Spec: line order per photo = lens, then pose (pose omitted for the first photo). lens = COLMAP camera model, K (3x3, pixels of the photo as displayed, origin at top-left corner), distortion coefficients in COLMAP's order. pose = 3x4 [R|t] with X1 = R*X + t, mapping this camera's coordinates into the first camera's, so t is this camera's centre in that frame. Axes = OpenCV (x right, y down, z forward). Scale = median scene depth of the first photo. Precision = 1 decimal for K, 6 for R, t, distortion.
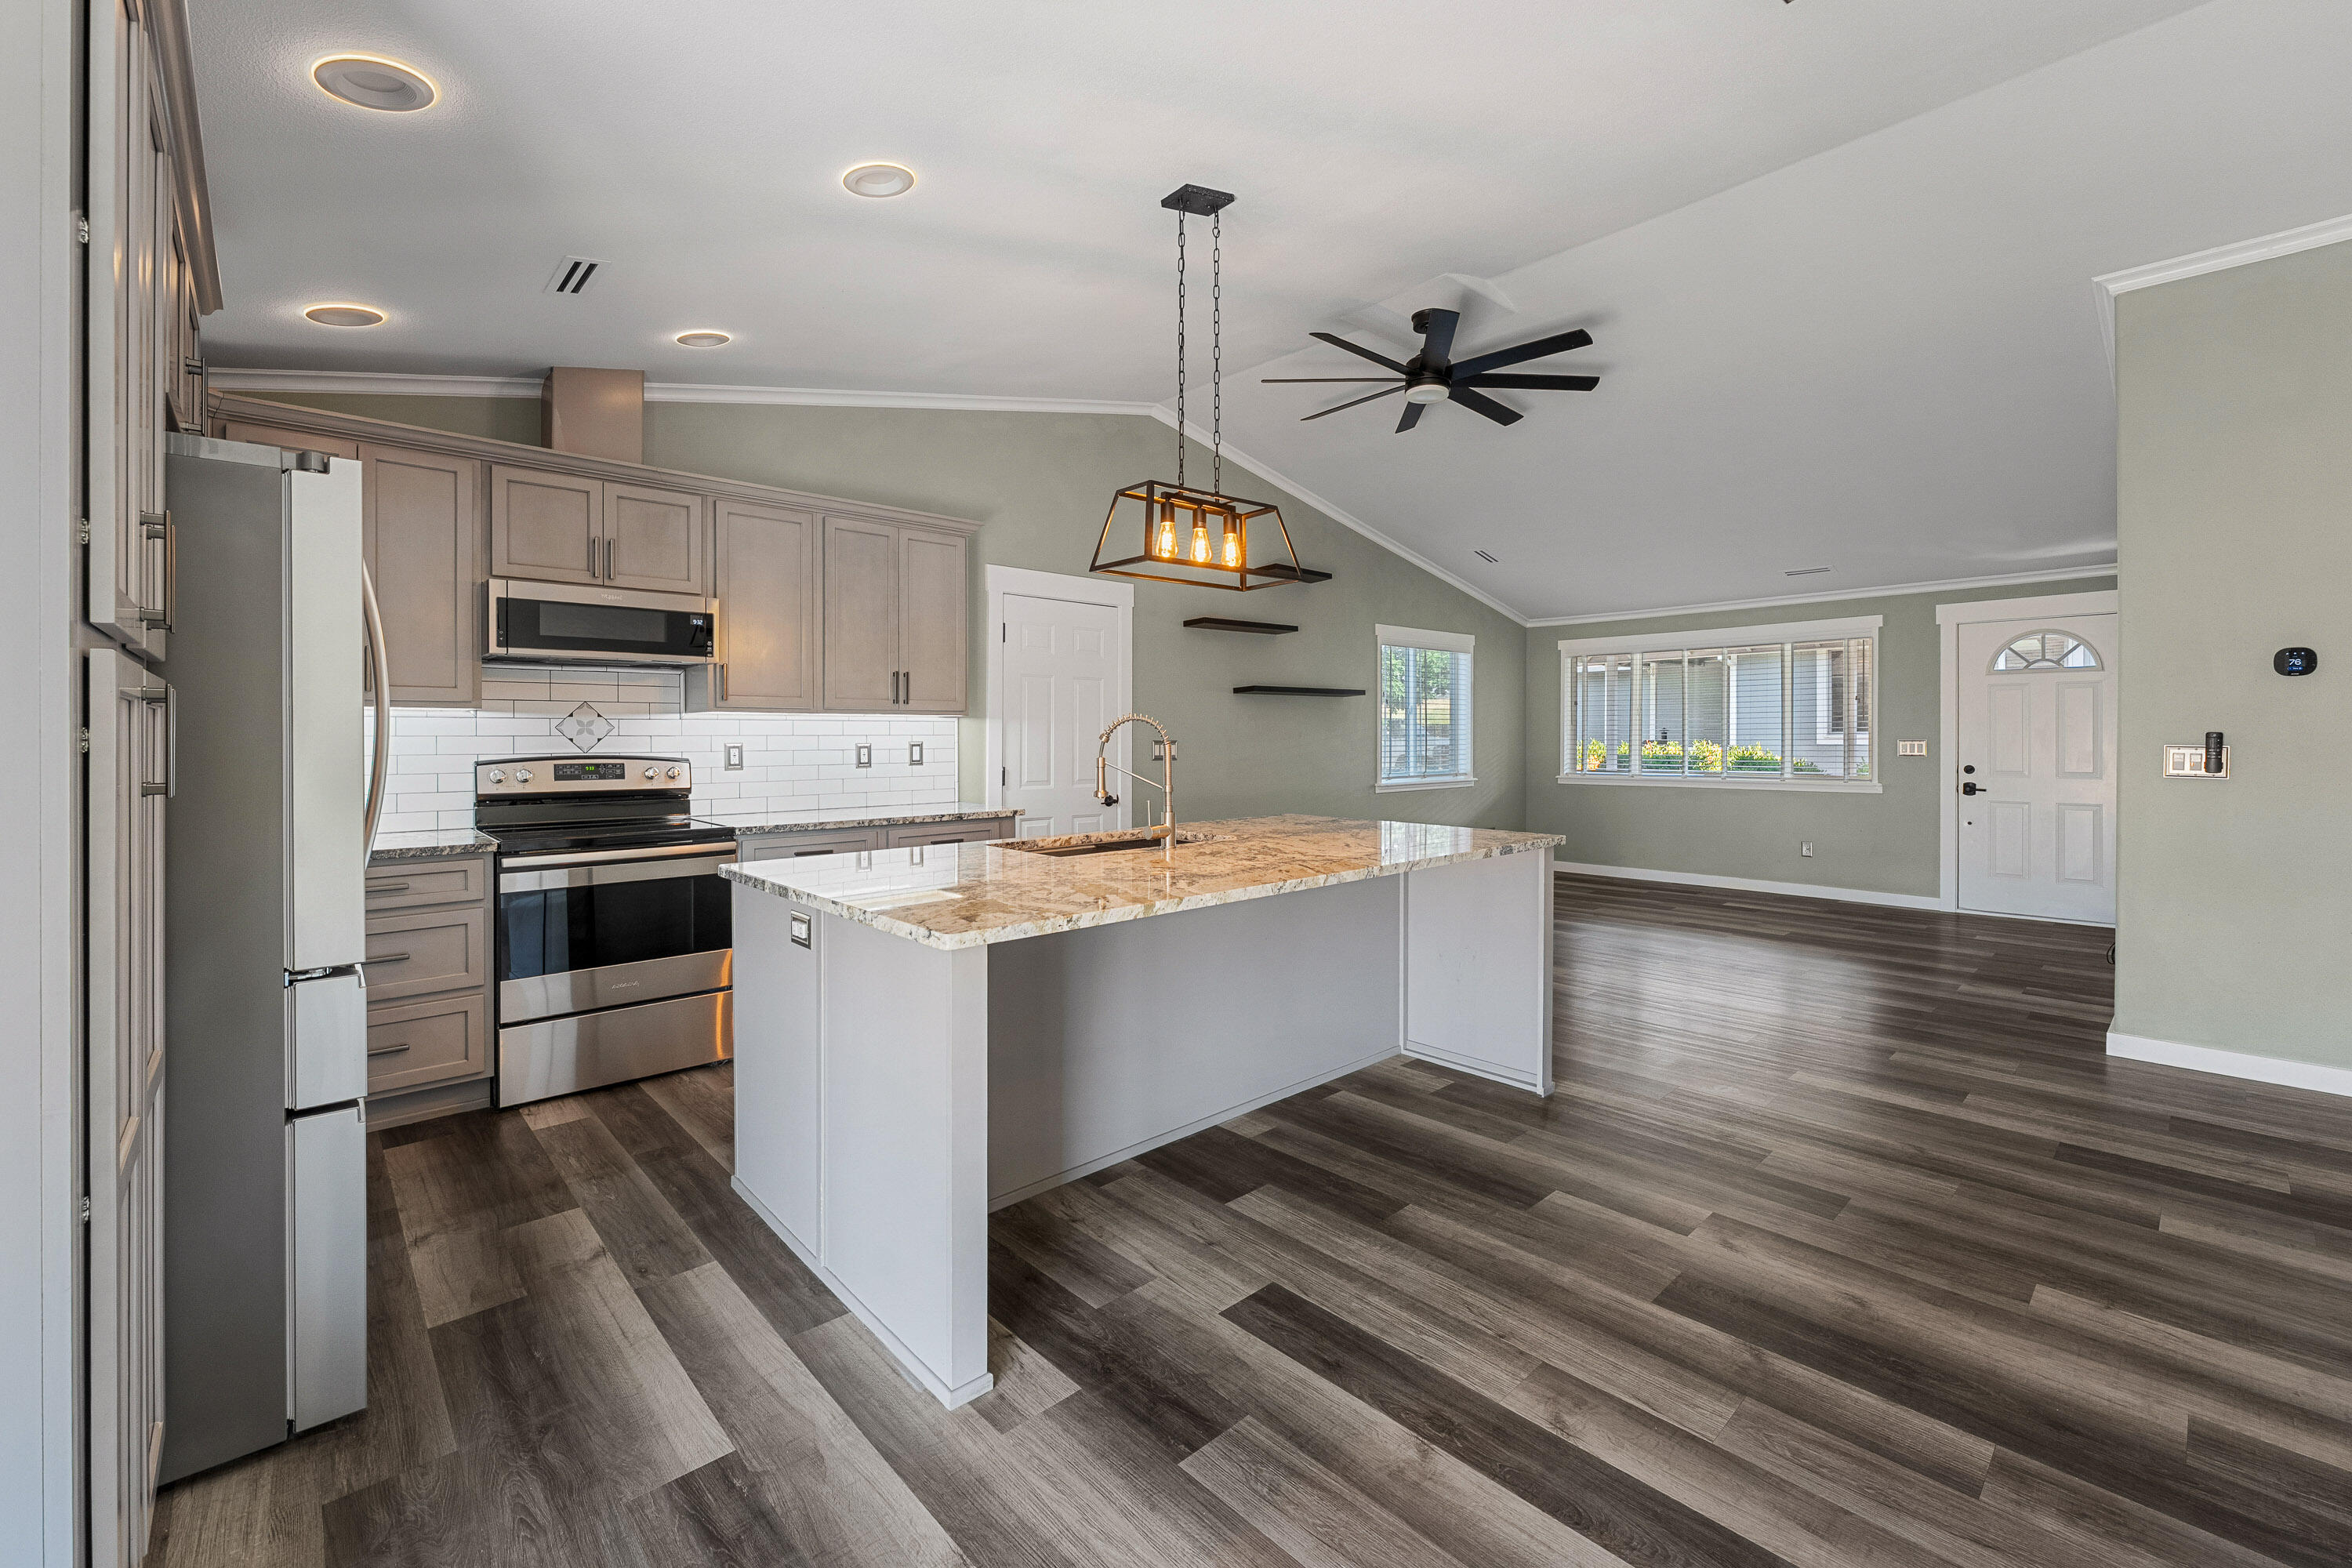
lens RADIAL K [[953.7, 0, 1186.8], [0, 953.7, 739.3], [0, 0, 1]] dist [-0.002190, -0.000510]
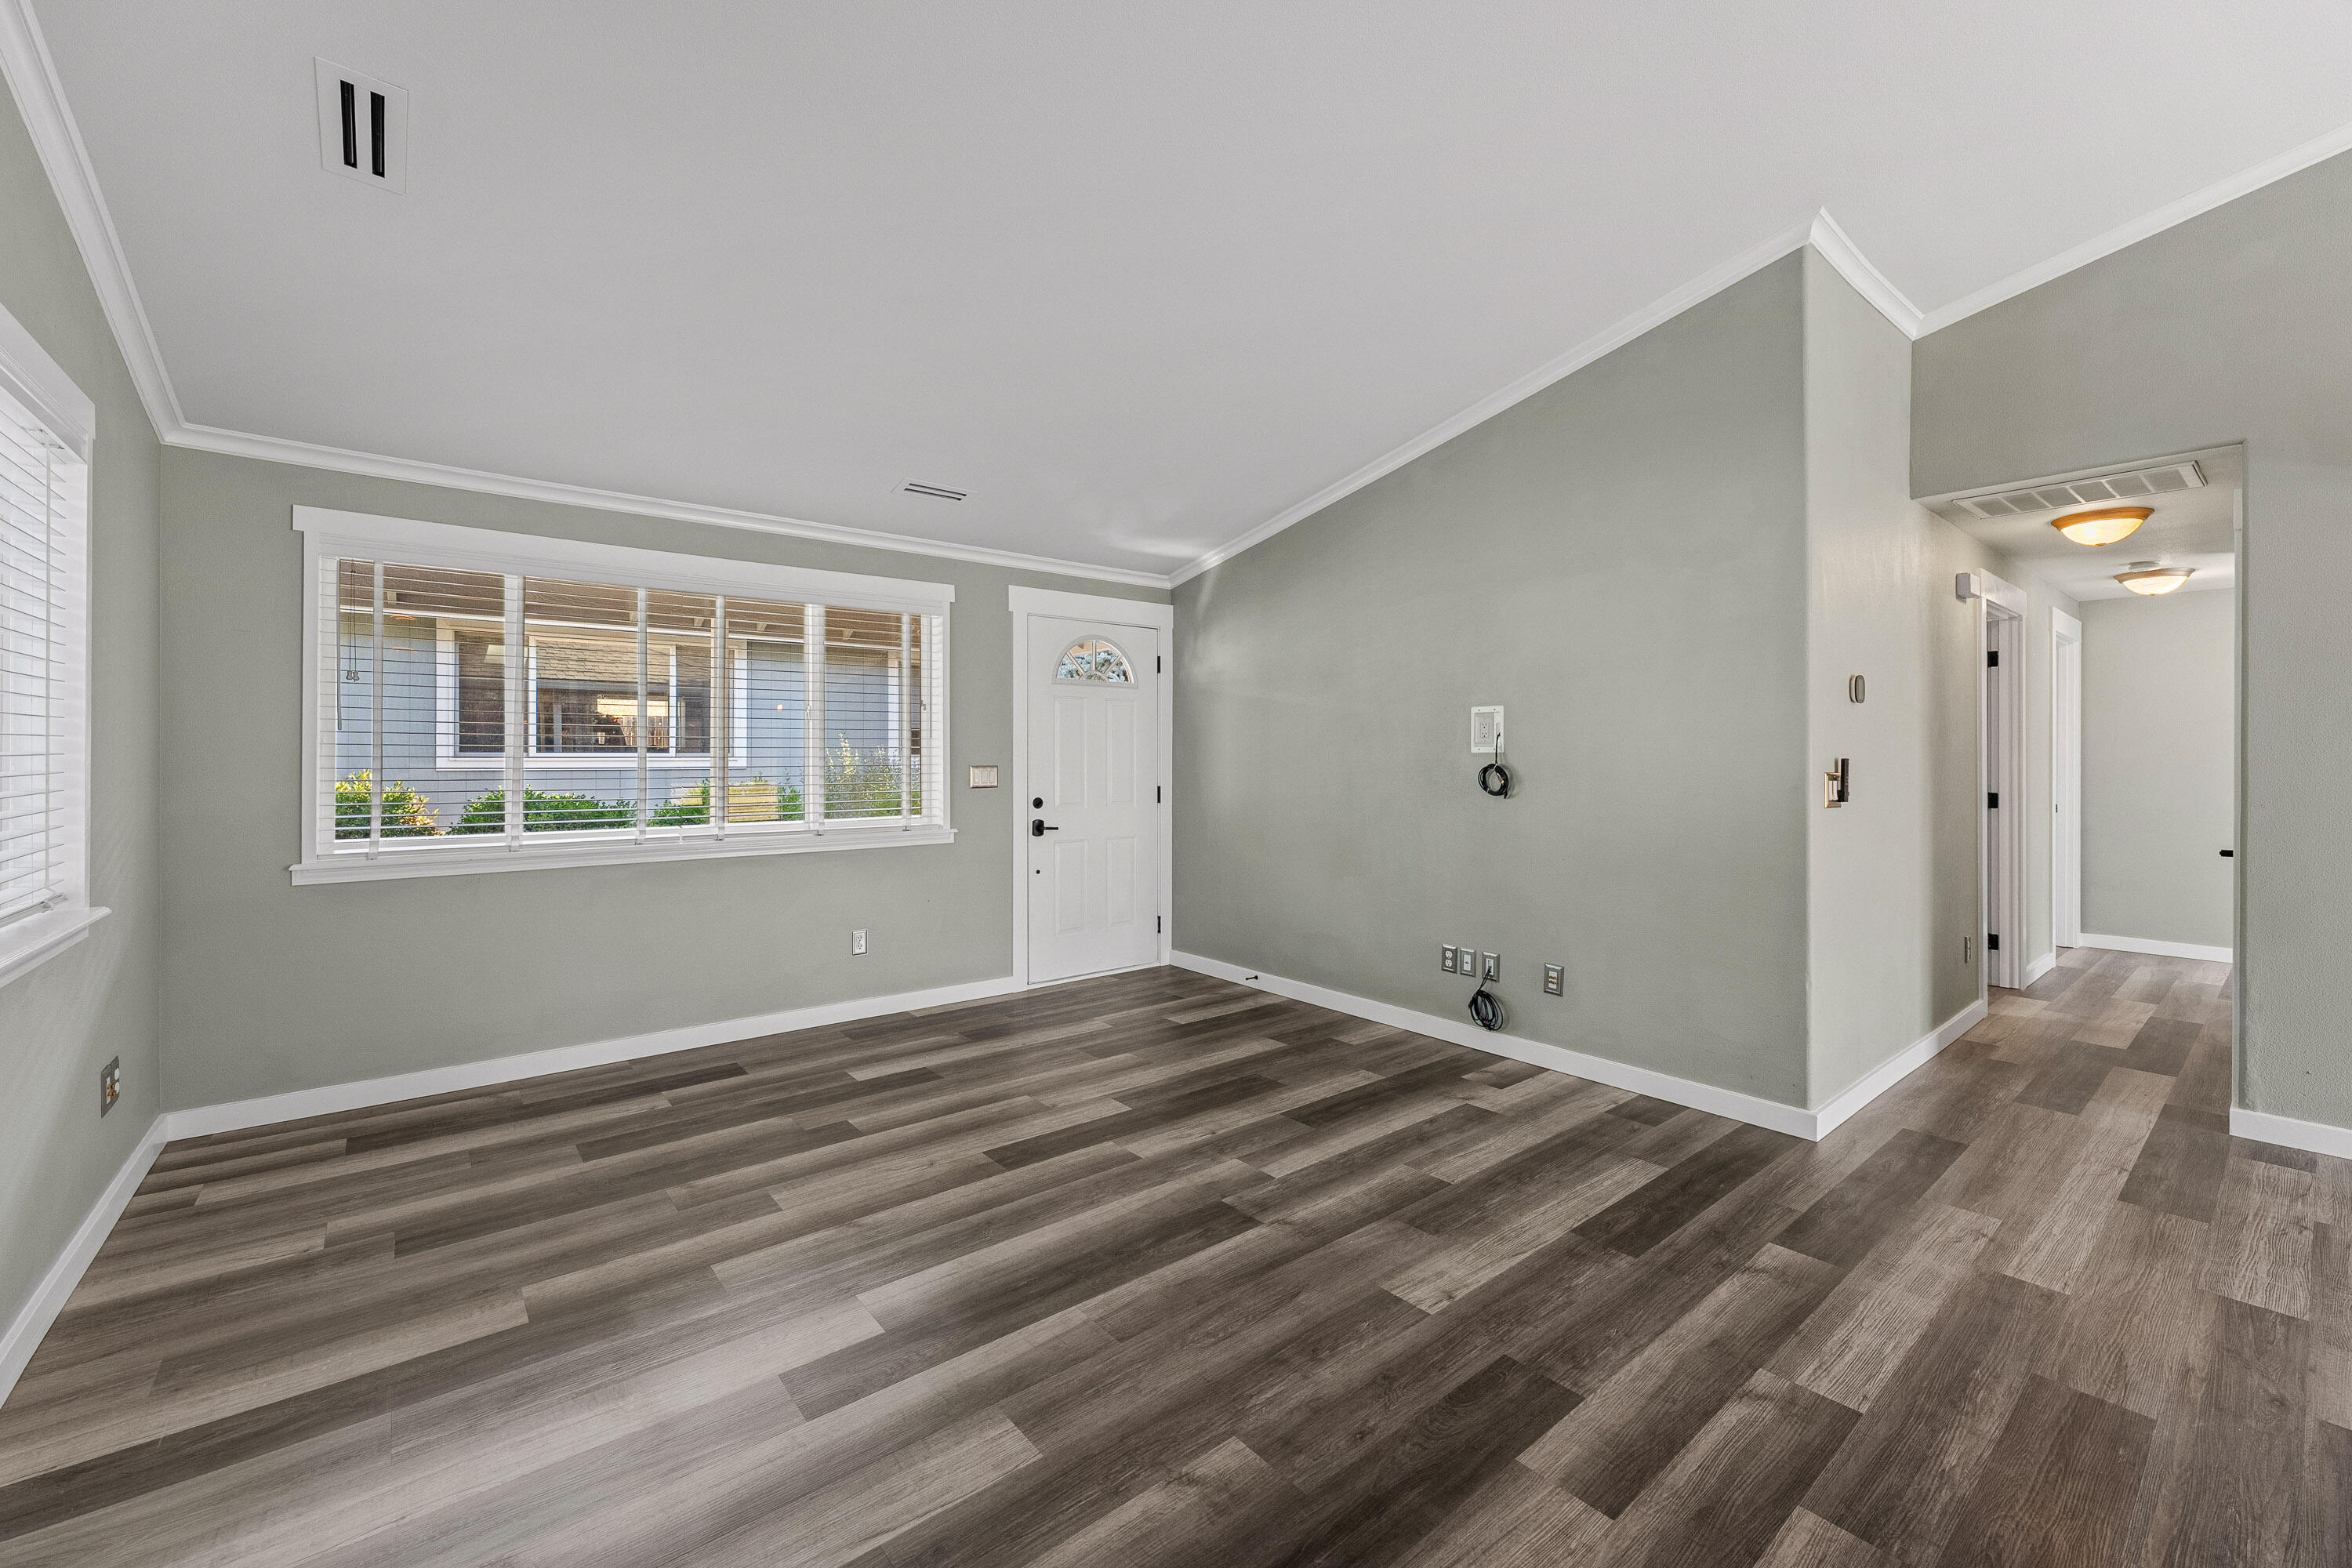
lens RADIAL K [[953.7, 0, 1167.9], [0, 953.7, 744.4], [0, 0, 1]] dist [-0.002190, -0.000510]
pose [[0.062851, 0.015872, 0.997897, 0.094264], [0.002325, 0.999868, -0.016050, -0.005635], [-0.998020, 0.003329, 0.062806, 1.496837]]
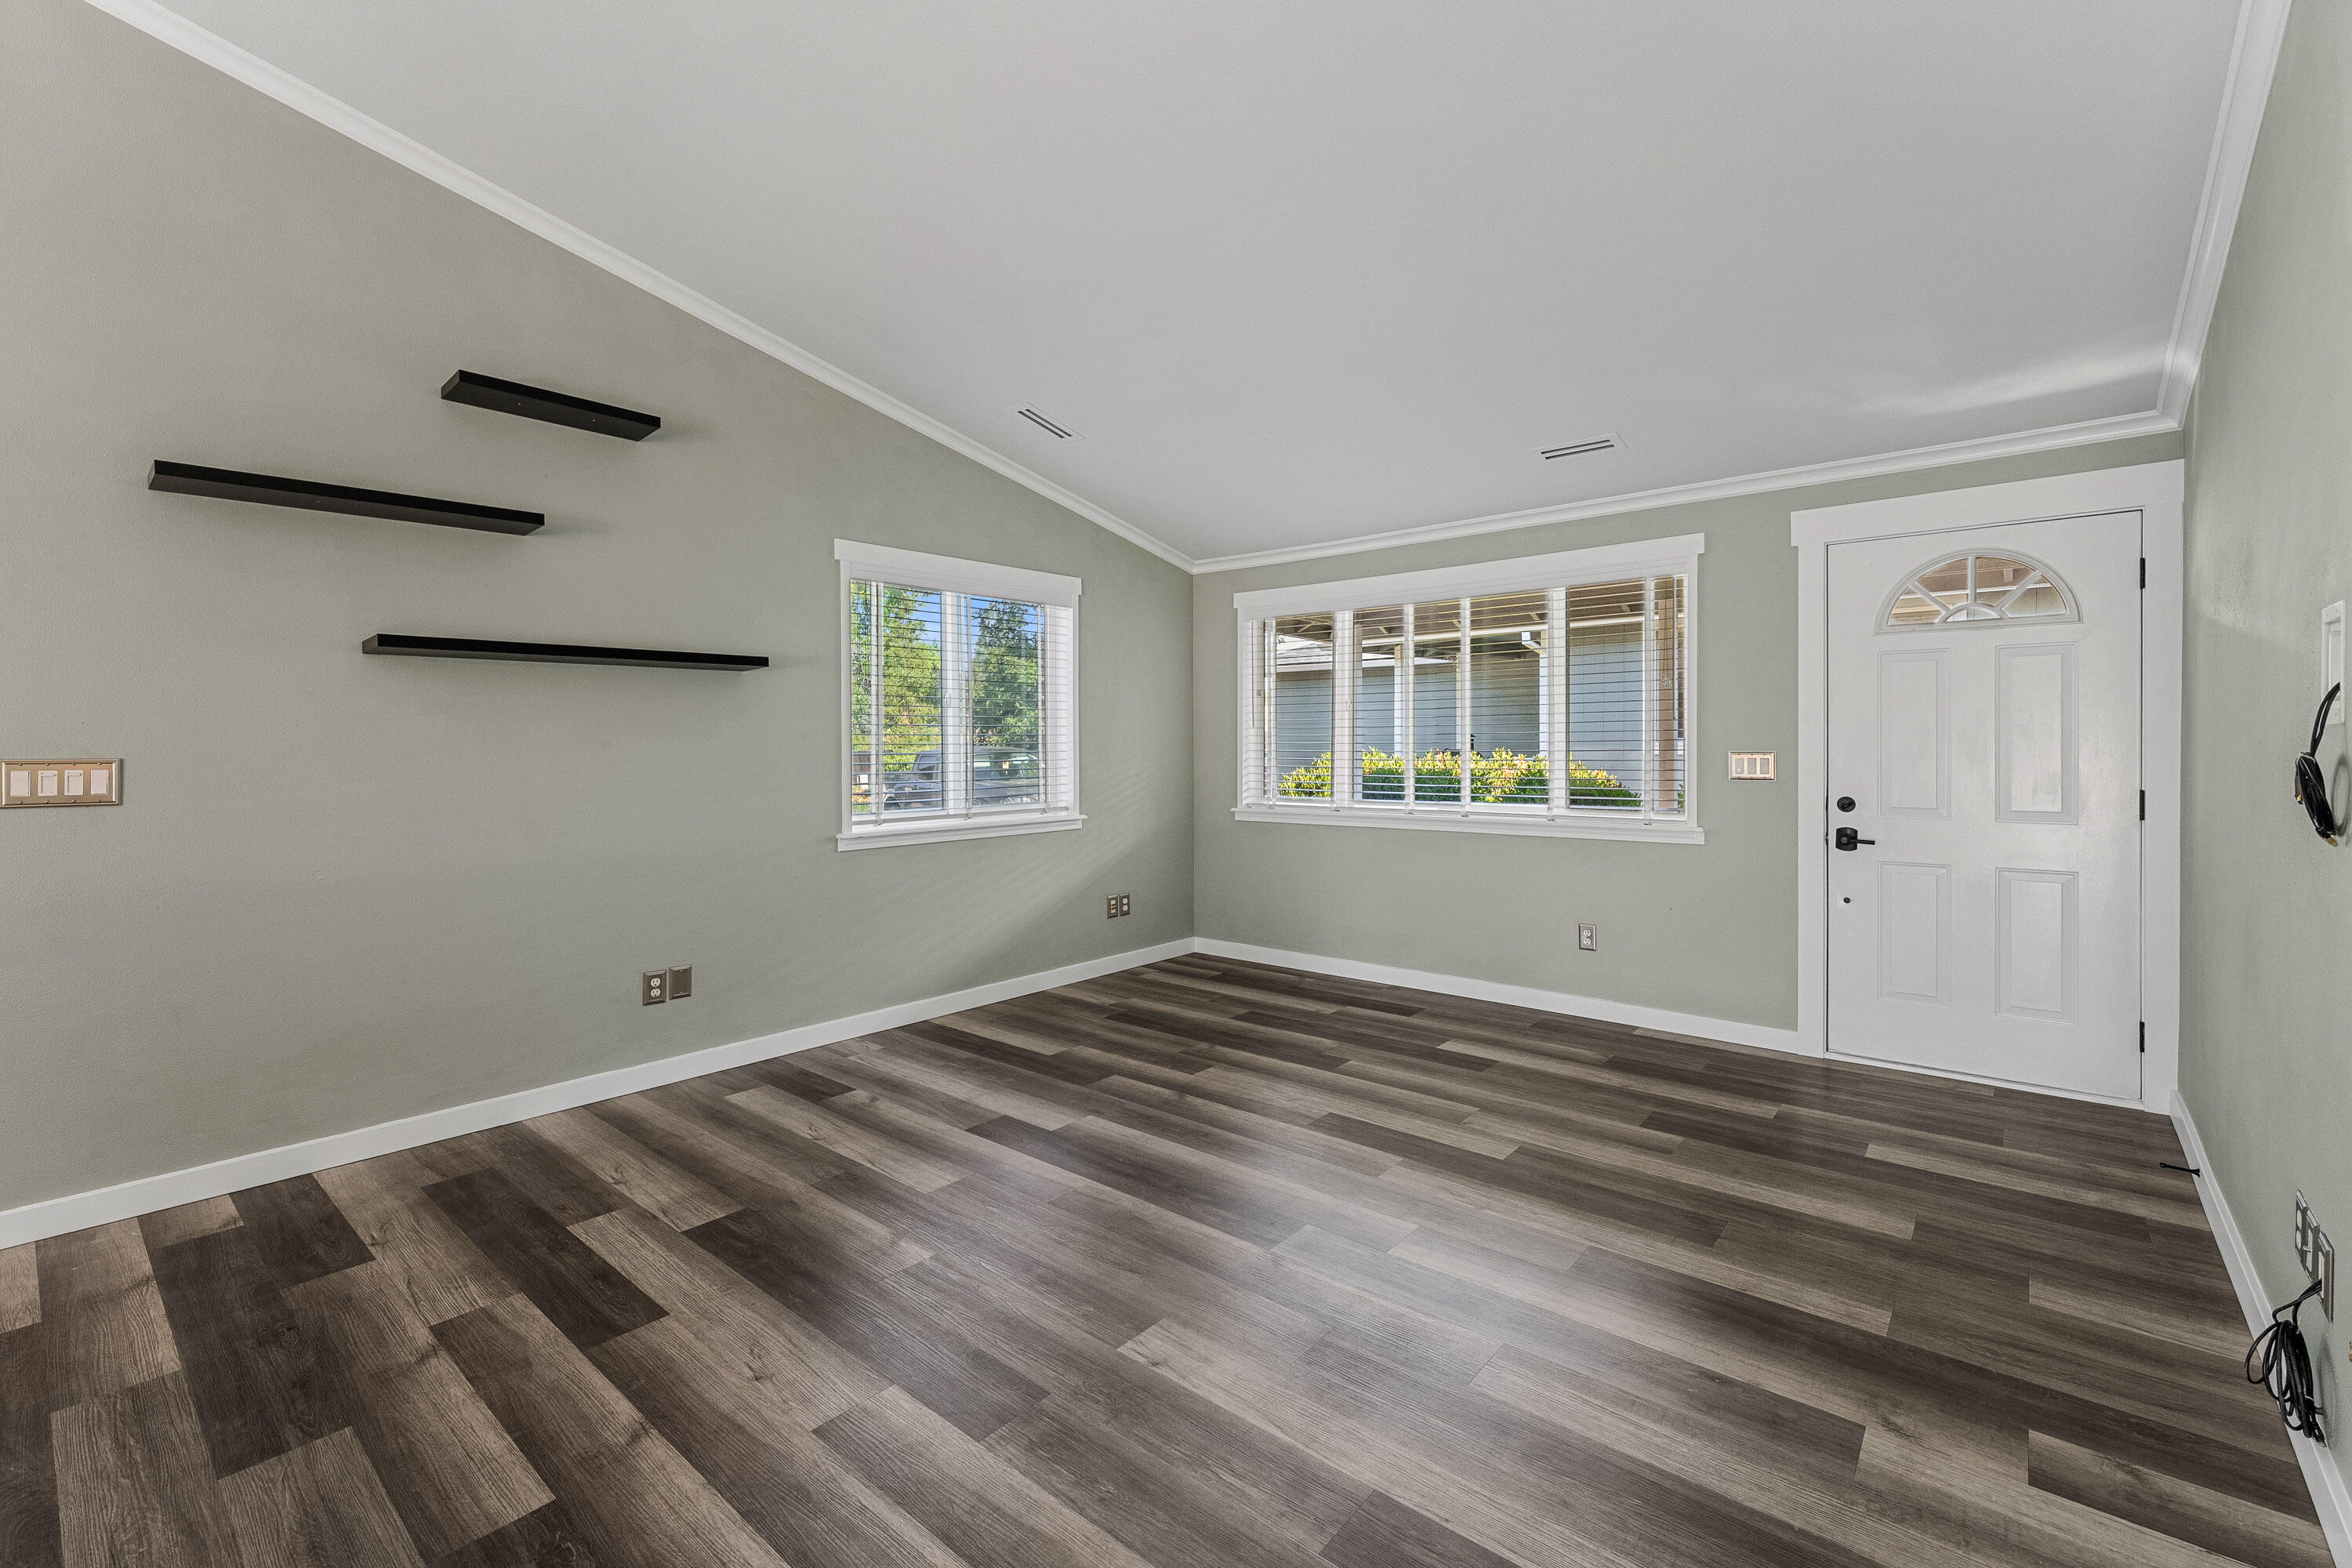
lens RADIAL K [[1000.2, 0, 1176.5], [0, 1000.2, 749.6], [0, 0, 1]] dist [-0.002375, -0.000013]
pose [[0.992532, -0.002521, 0.121958, 0.642236], [0.002283, 0.999995, 0.002088, -0.004438], [-0.121962, -0.001794, 0.992533, 0.830180]]
